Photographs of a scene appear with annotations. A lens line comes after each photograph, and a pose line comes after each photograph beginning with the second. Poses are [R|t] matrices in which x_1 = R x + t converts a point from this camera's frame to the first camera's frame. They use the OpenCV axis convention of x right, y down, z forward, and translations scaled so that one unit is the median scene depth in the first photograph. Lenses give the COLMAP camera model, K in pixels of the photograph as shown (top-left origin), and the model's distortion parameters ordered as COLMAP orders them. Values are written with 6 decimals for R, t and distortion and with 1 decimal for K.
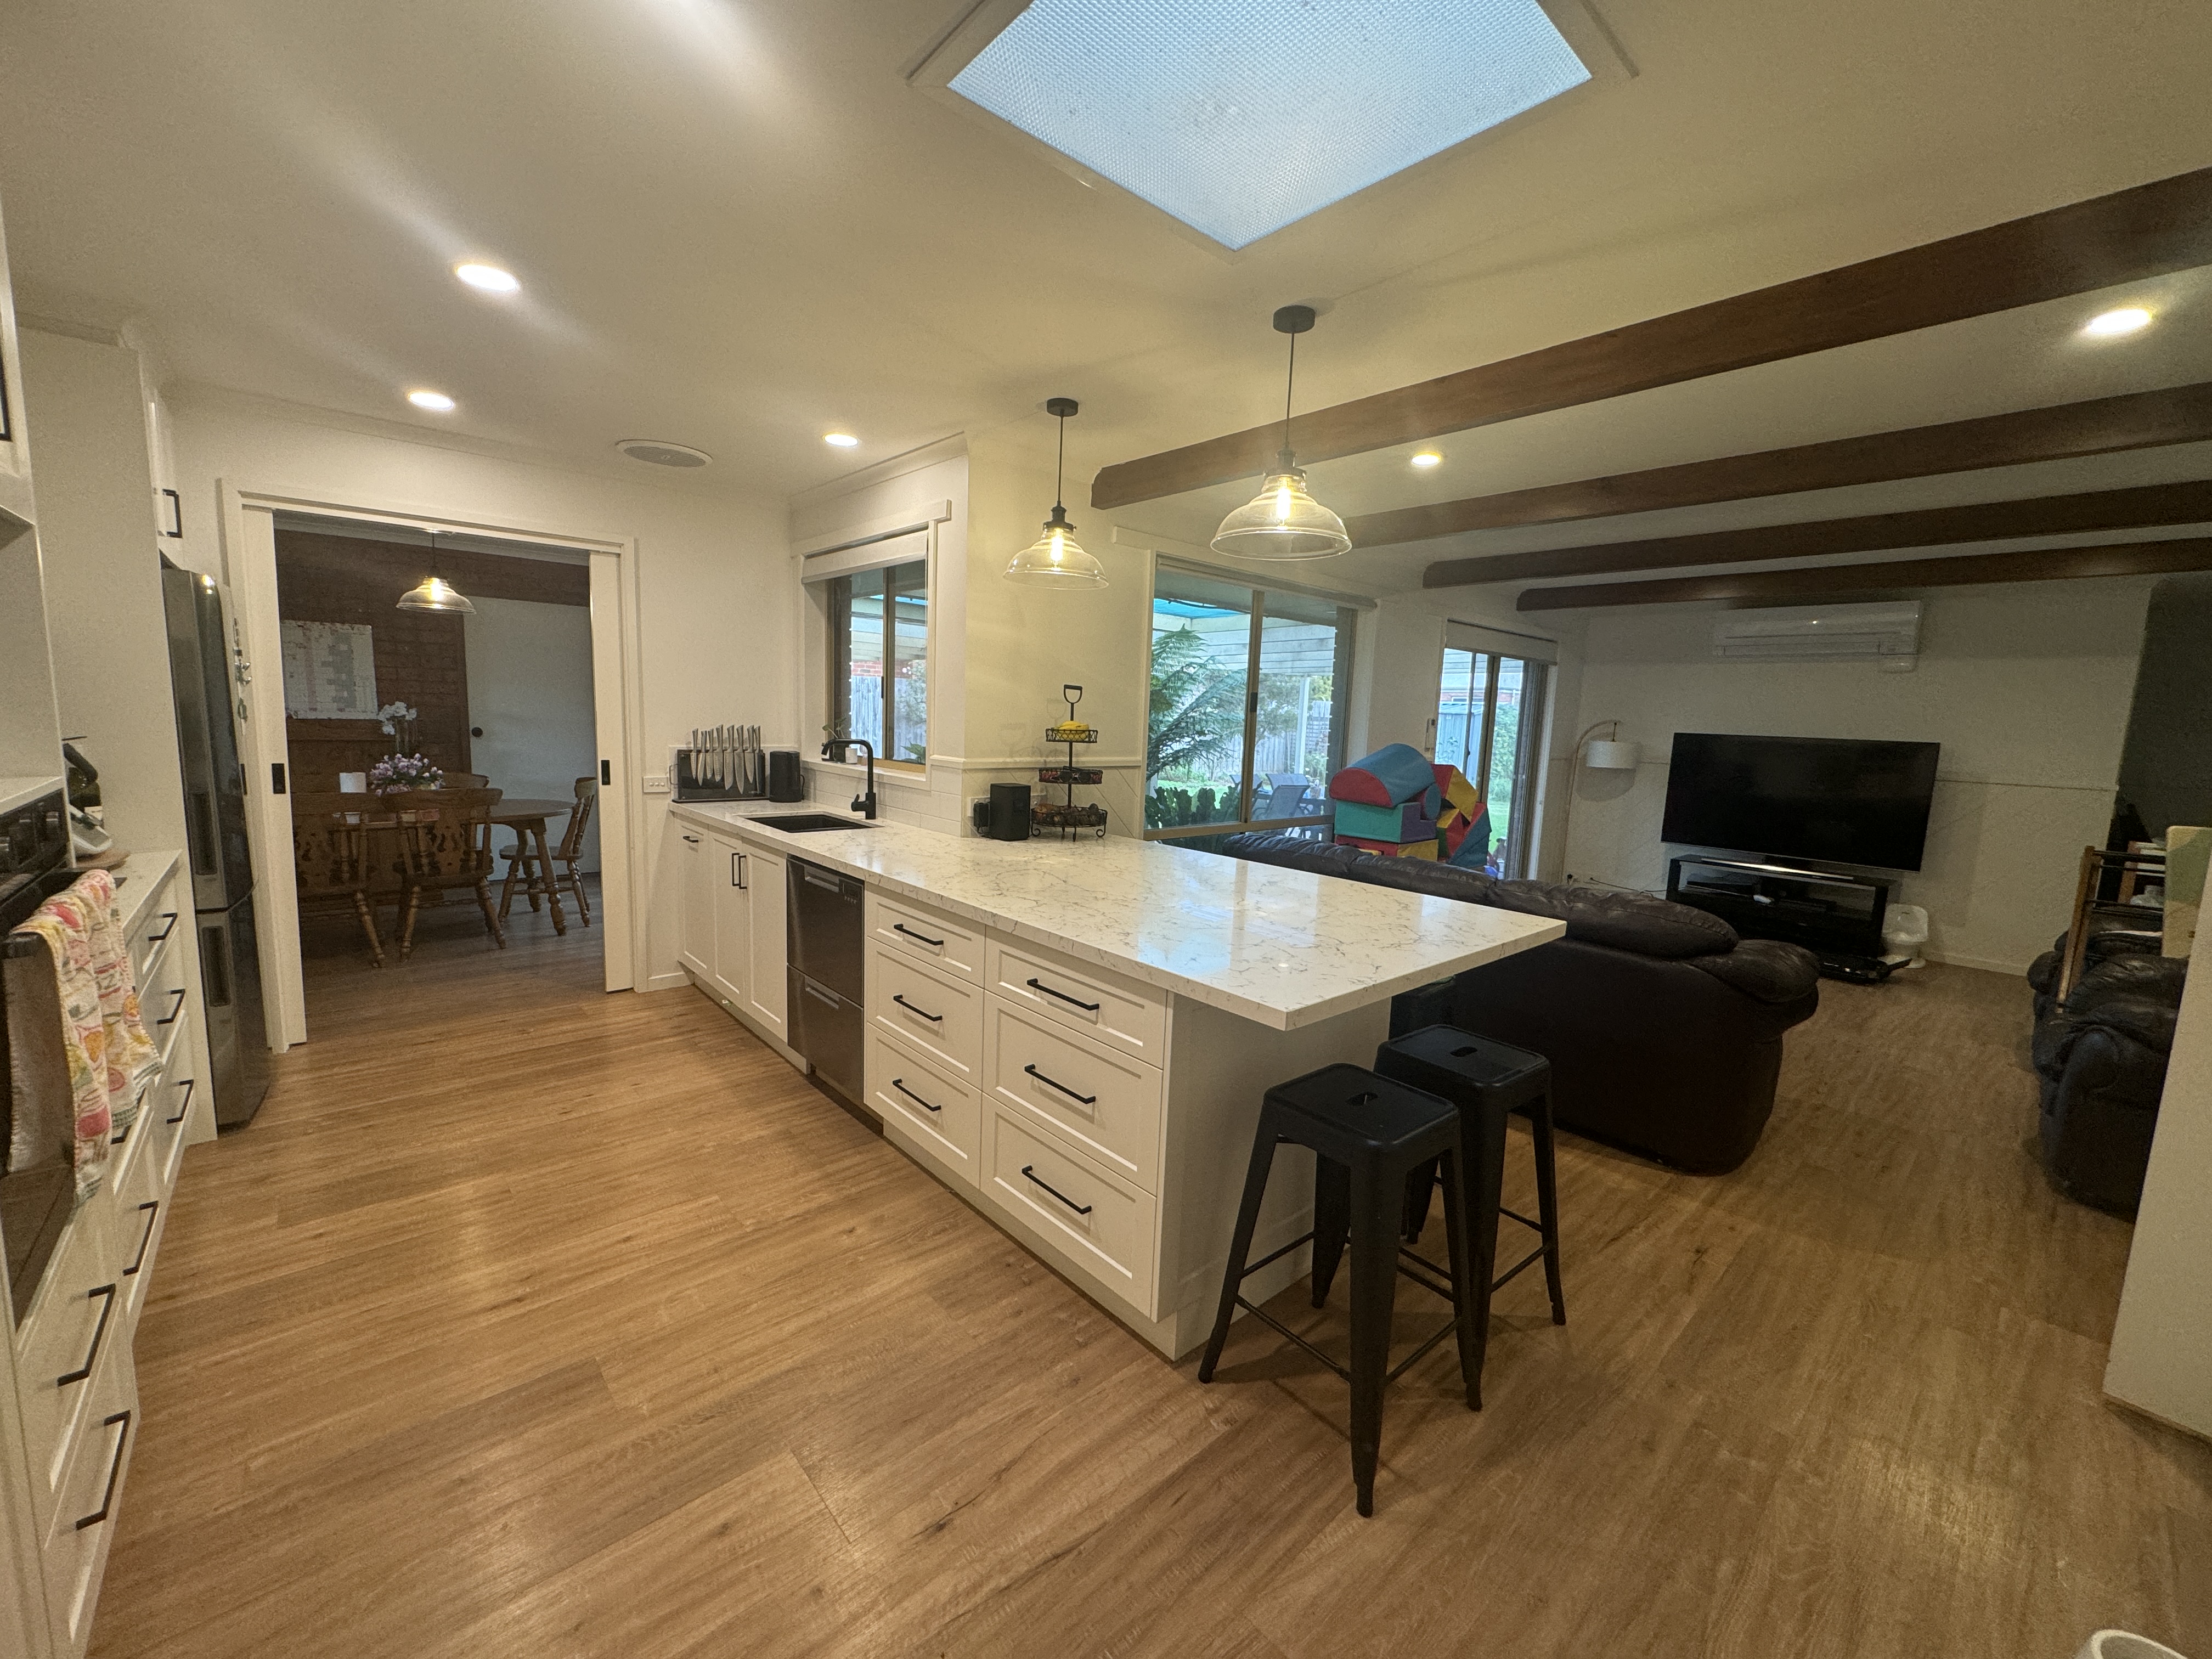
lens RADIAL K [[884.3, 0, 1106.0], [0, 884.3, 829.5], [0, 0, 1]] dist [0.000470, 0.000243]
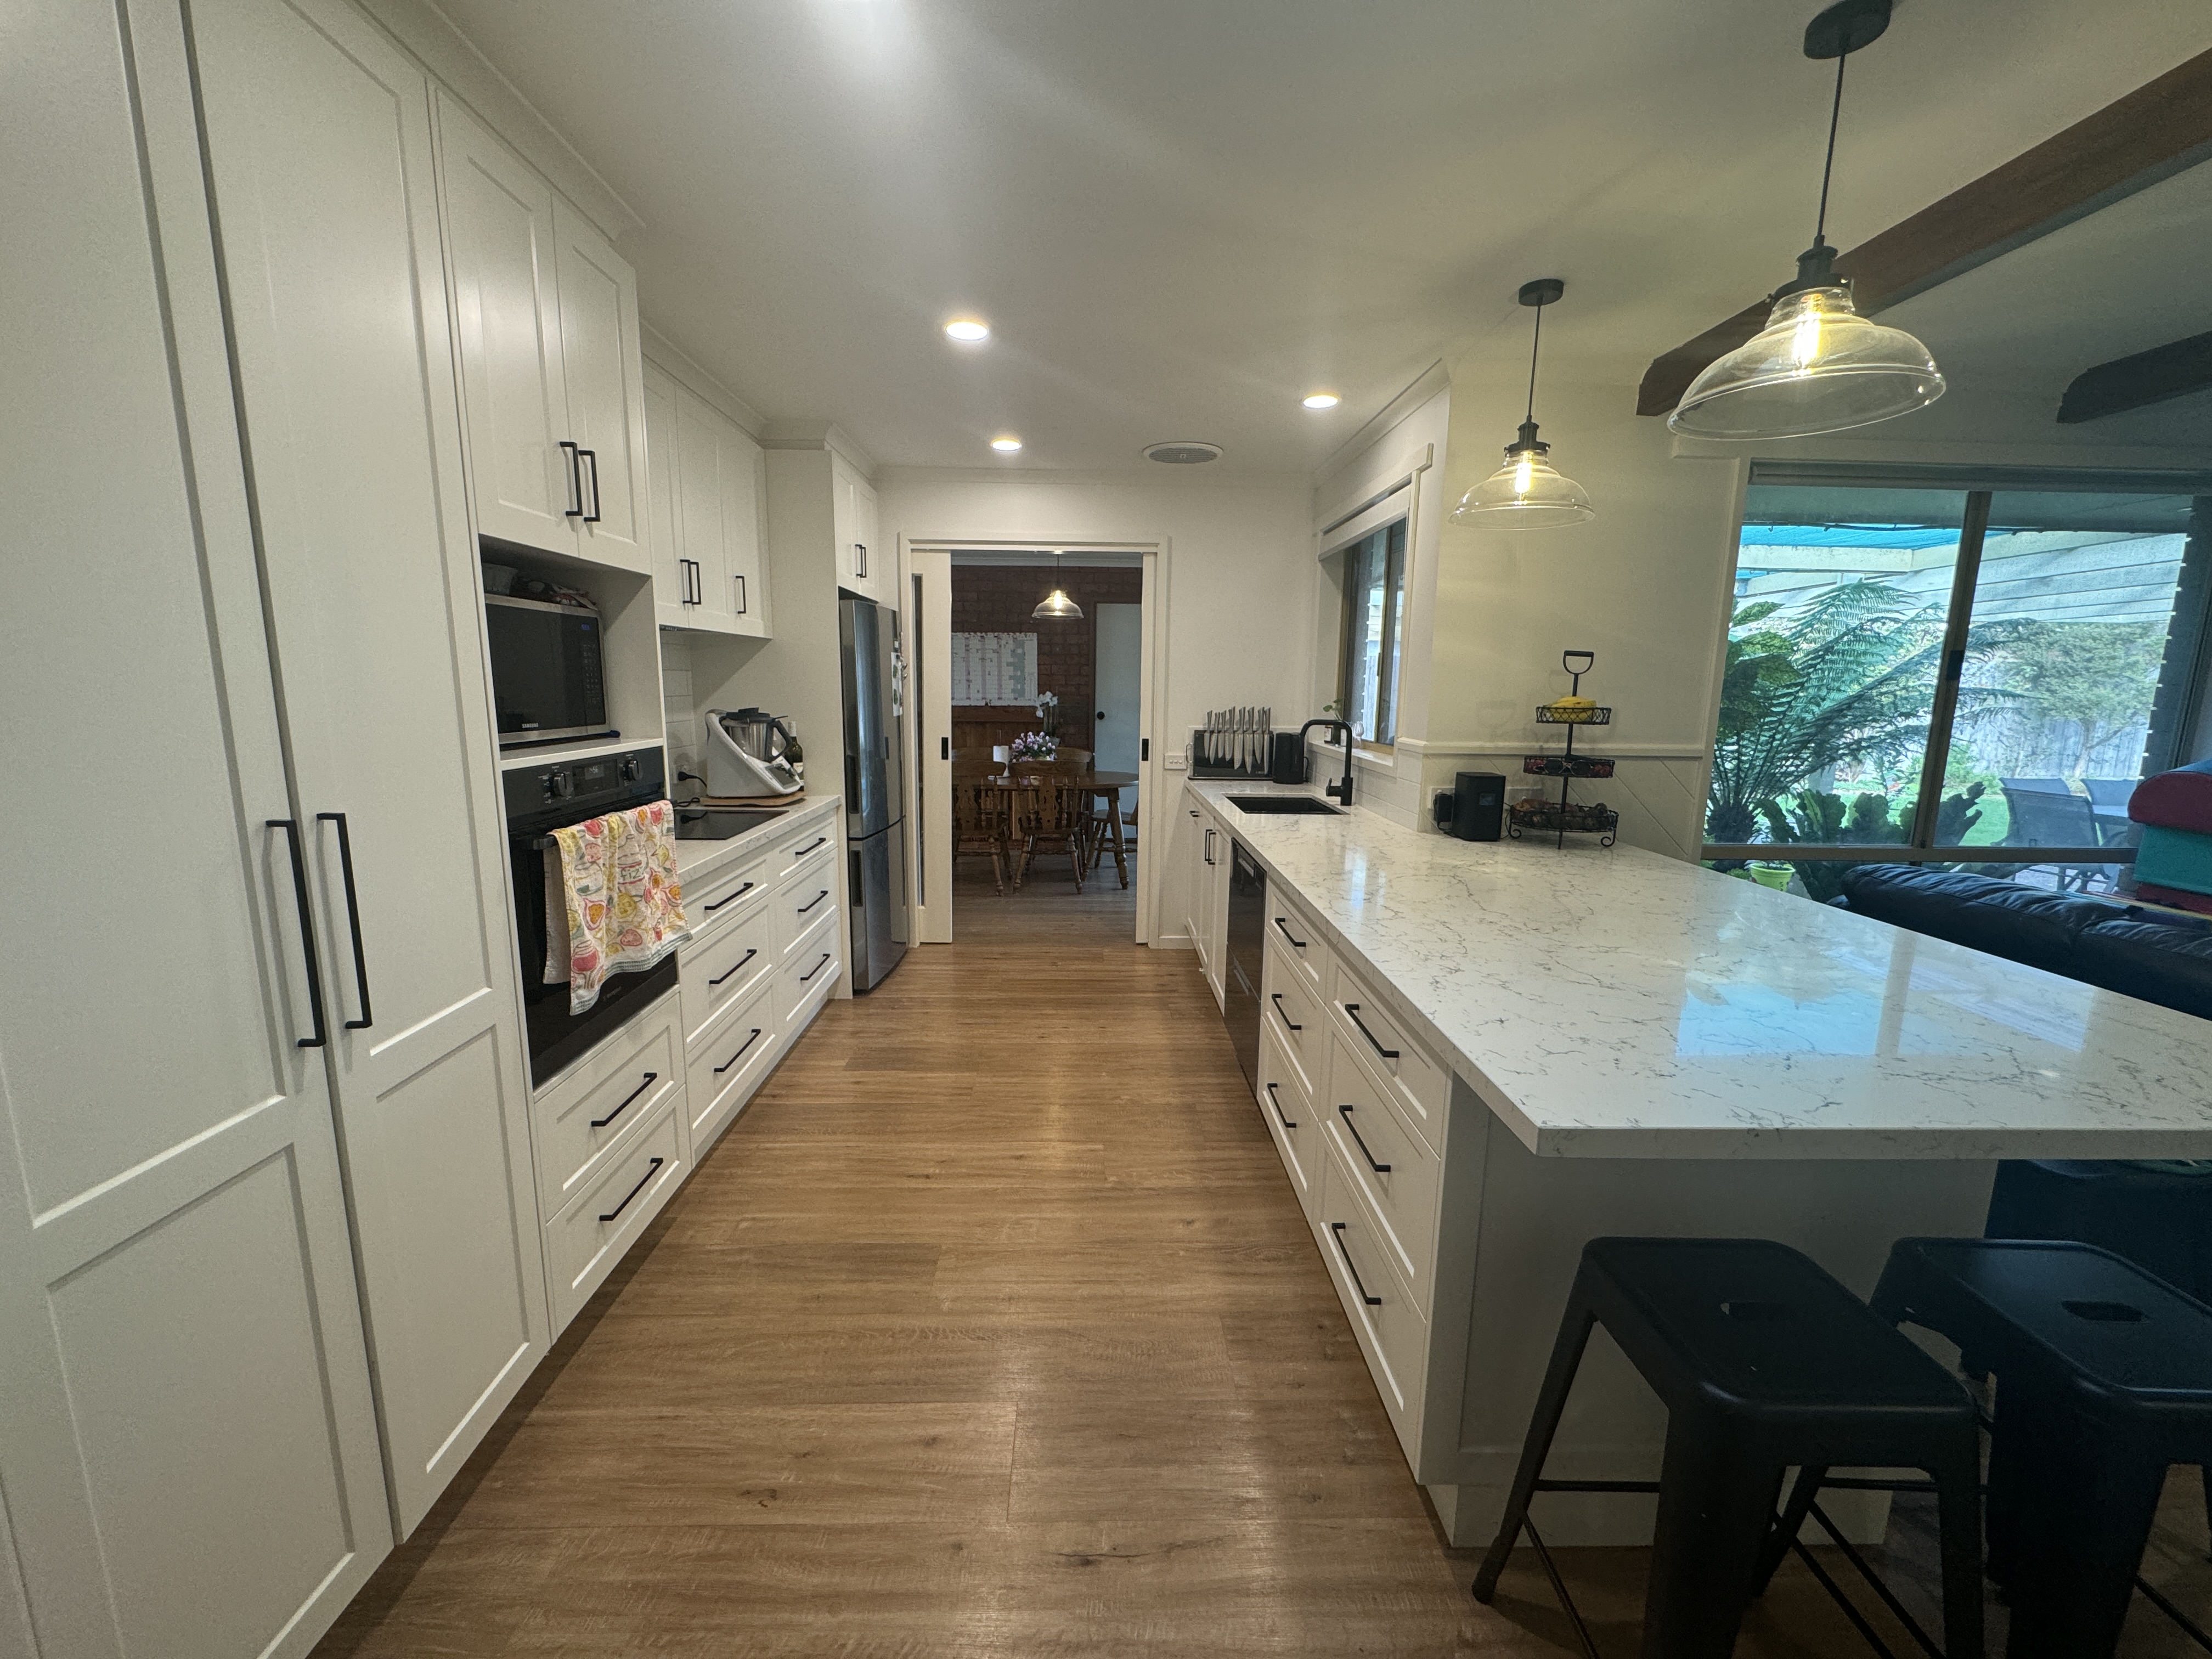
lens RADIAL K [[886.6, 0, 1106.0], [0, 886.6, 829.5], [0, 0, 1]] dist [-0.000474, -0.000162]
pose [[0.761379, 0.080284, -0.643317, 0.160384], [-0.070427, 0.996673, 0.041030, -0.007752], [0.644471, 0.014067, 0.764500, 0.127963]]
